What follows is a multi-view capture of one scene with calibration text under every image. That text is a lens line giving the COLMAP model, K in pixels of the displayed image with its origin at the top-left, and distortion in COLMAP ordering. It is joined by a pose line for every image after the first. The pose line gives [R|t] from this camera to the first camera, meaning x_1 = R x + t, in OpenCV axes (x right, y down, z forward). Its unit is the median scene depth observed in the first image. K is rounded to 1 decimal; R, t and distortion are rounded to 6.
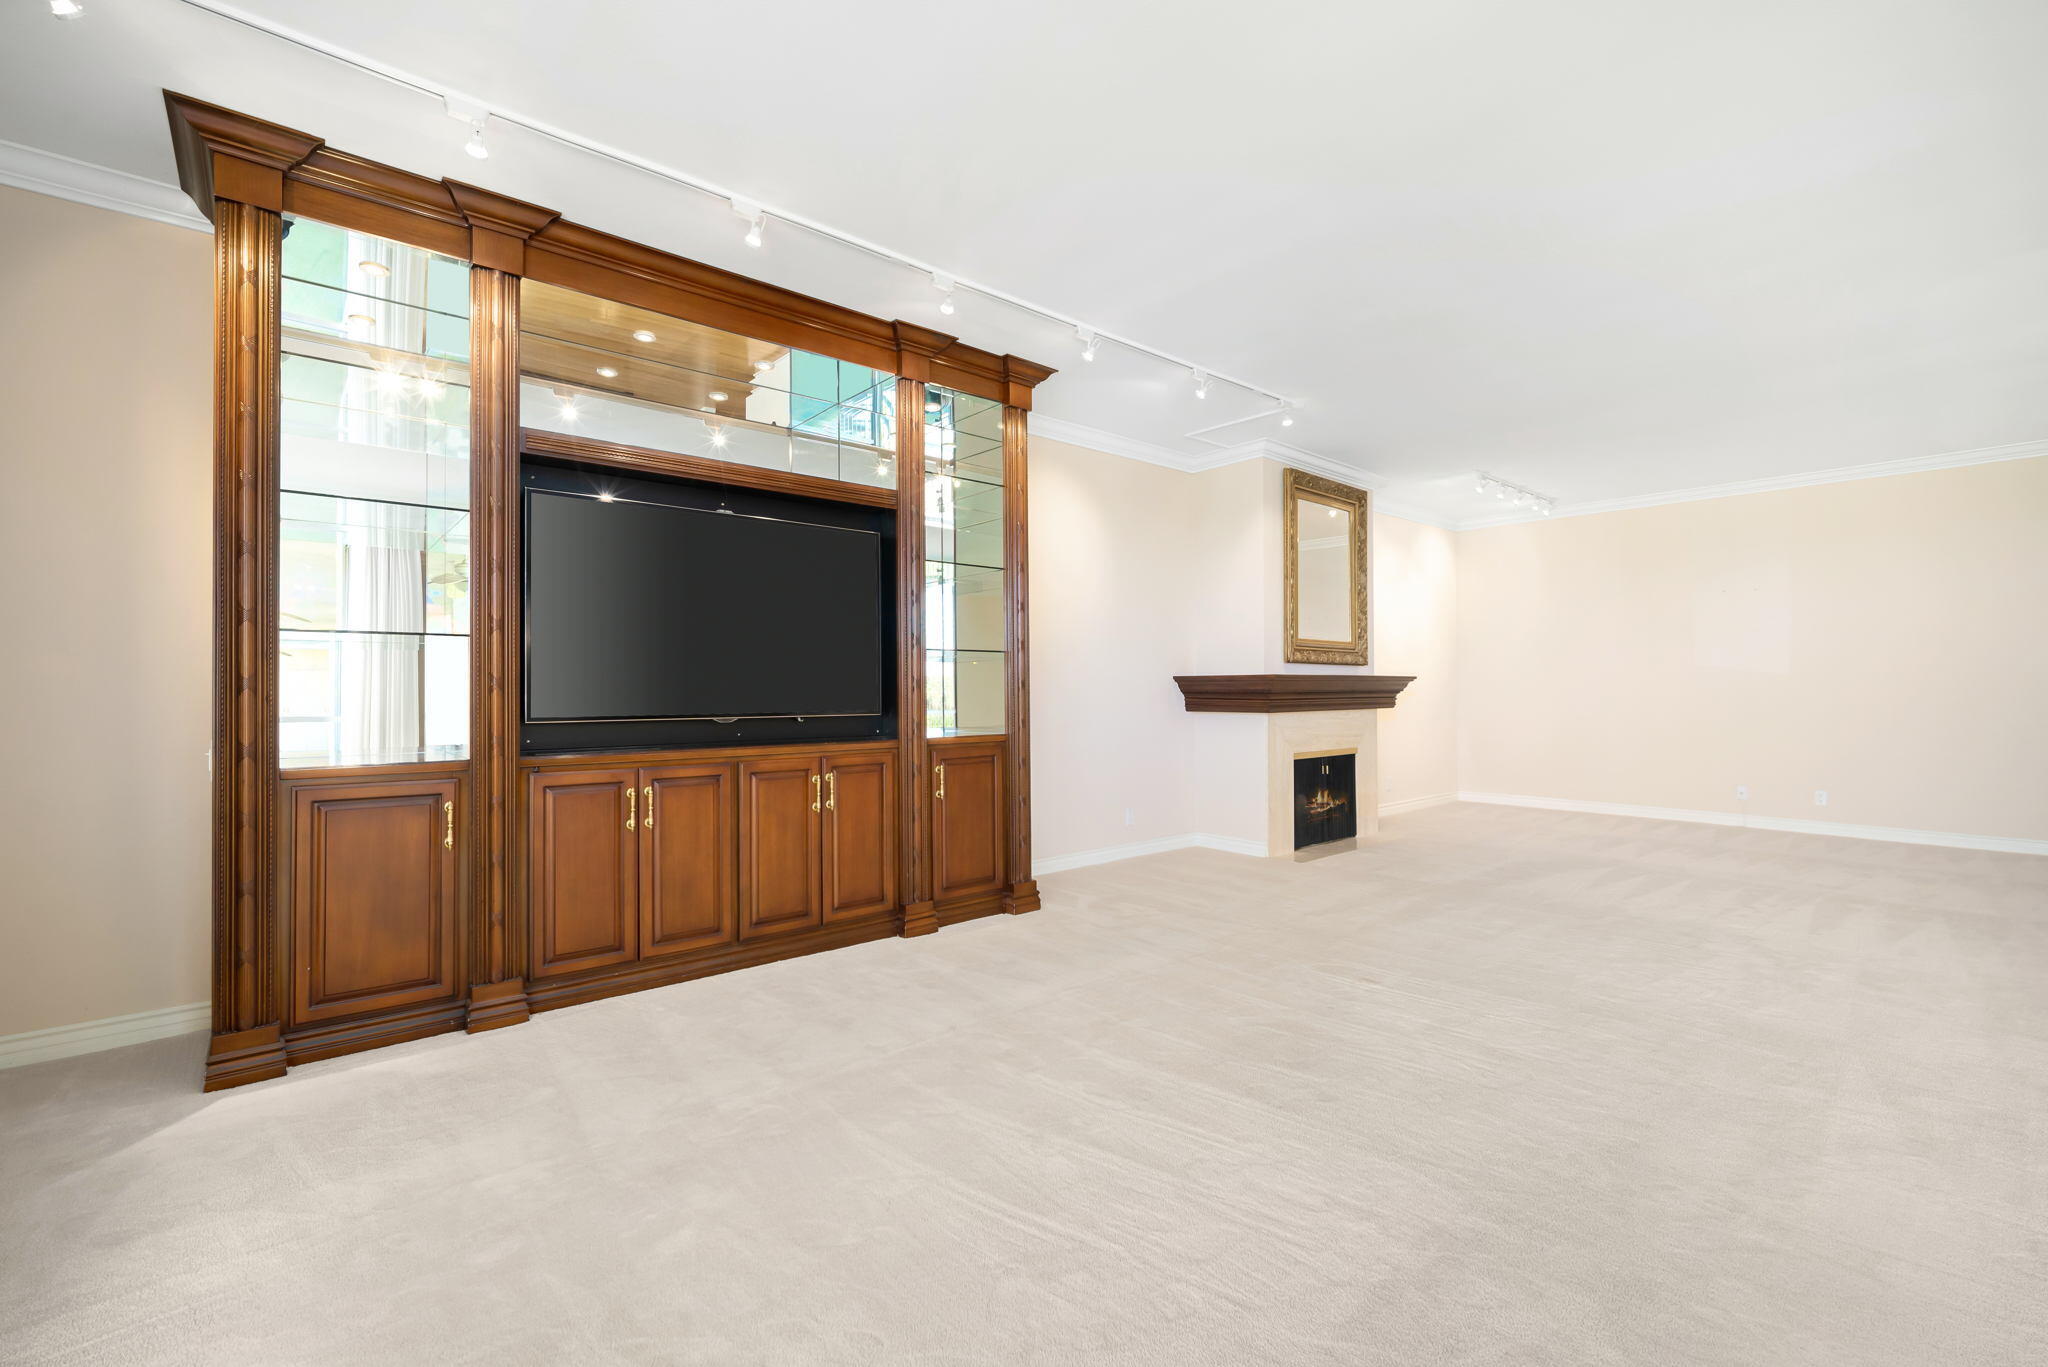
lens RADIAL K [[888.0, 0, 1032.6], [0, 888.0, 681.1], [0, 0, 1]] dist [-0.014134, 0.003809]
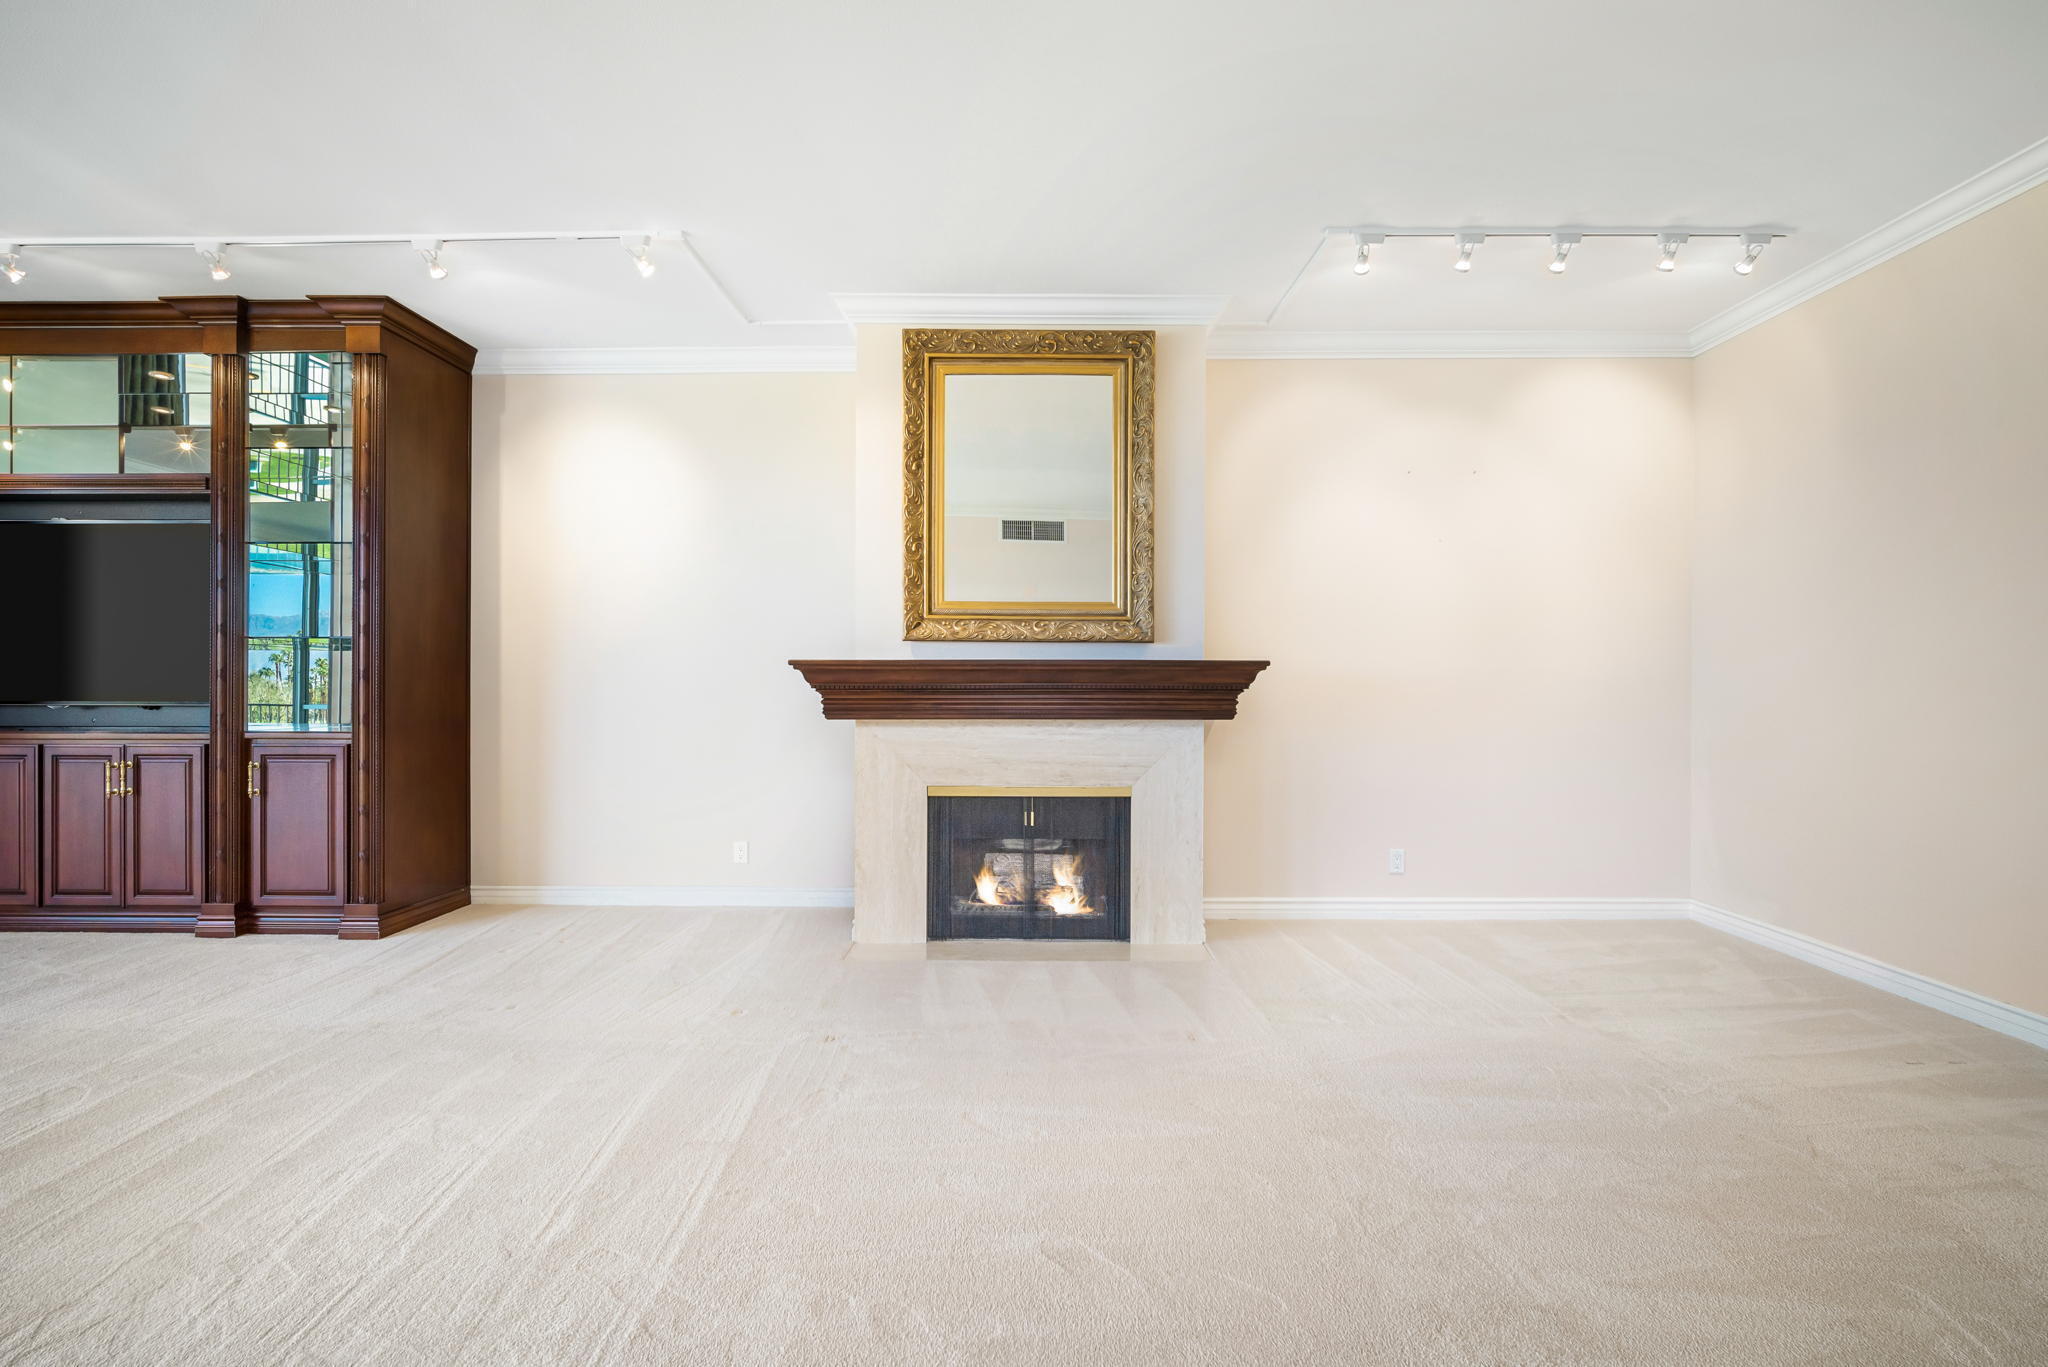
lens RADIAL K [[888.0, 0, 1041.8], [0, 888.0, 693.8], [0, 0, 1]] dist [-0.014134, 0.003809]
pose [[0.748260, 0.010768, -0.663318, 0.763902], [0.000996, 0.999849, 0.017354, 0.005581], [0.663405, -0.013646, 0.748136, 0.580467]]
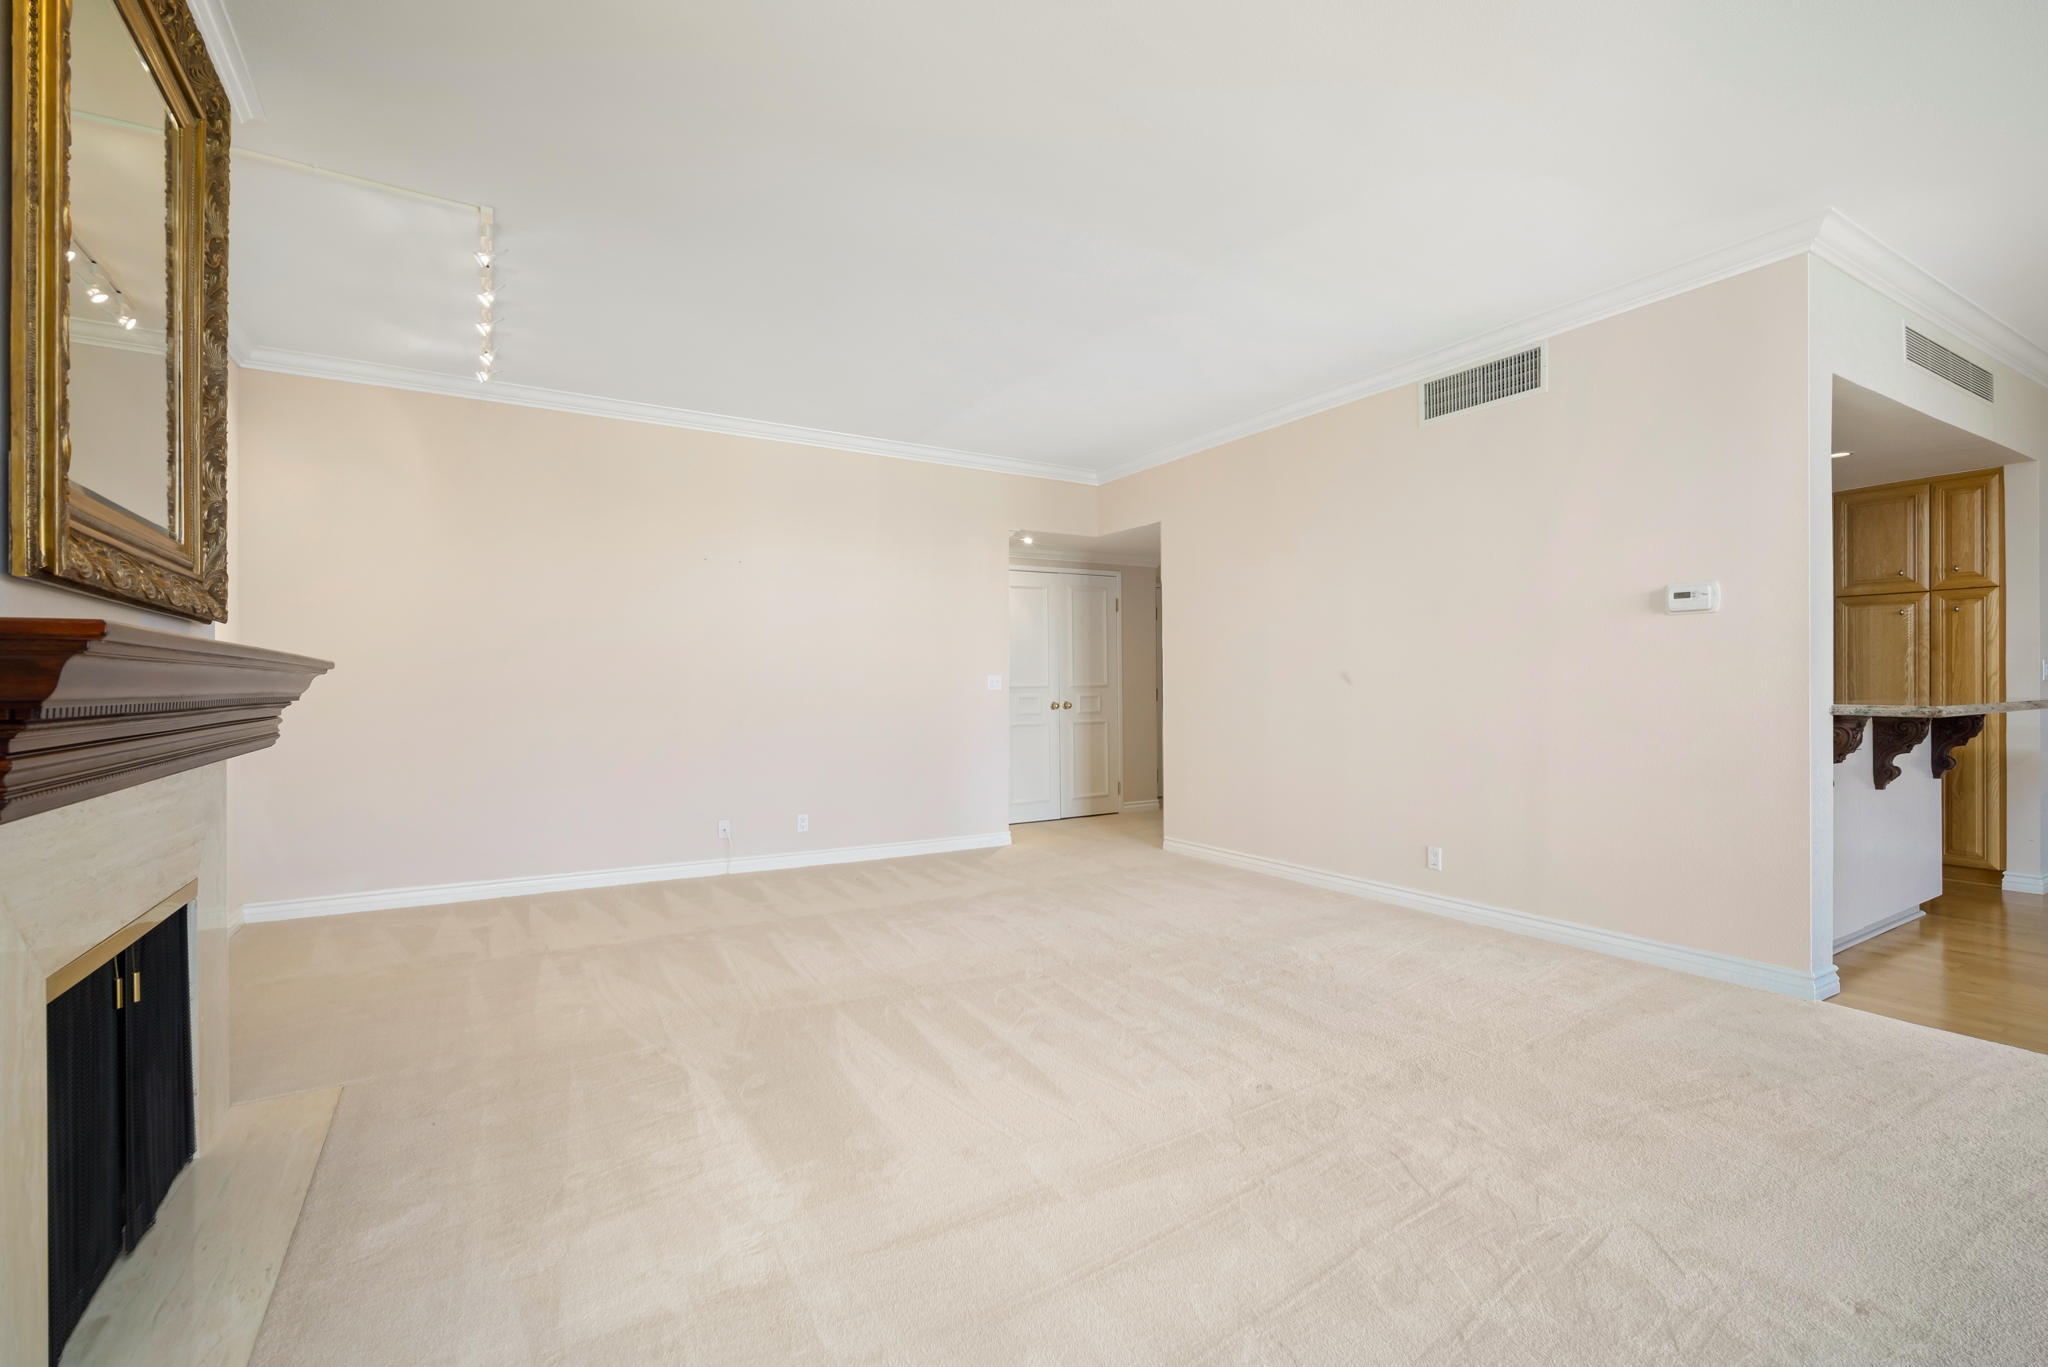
lens RADIAL K [[888.0, 0, 1027.8], [0, 888.0, 686.2], [0, 0, 1]] dist [-0.014134, 0.003809]
pose [[0.164270, 0.001939, 0.986414, 0.116141], [-0.005561, 0.999984, -0.001039, 0.004762], [-0.986400, -0.005315, 0.164278, 0.714775]]
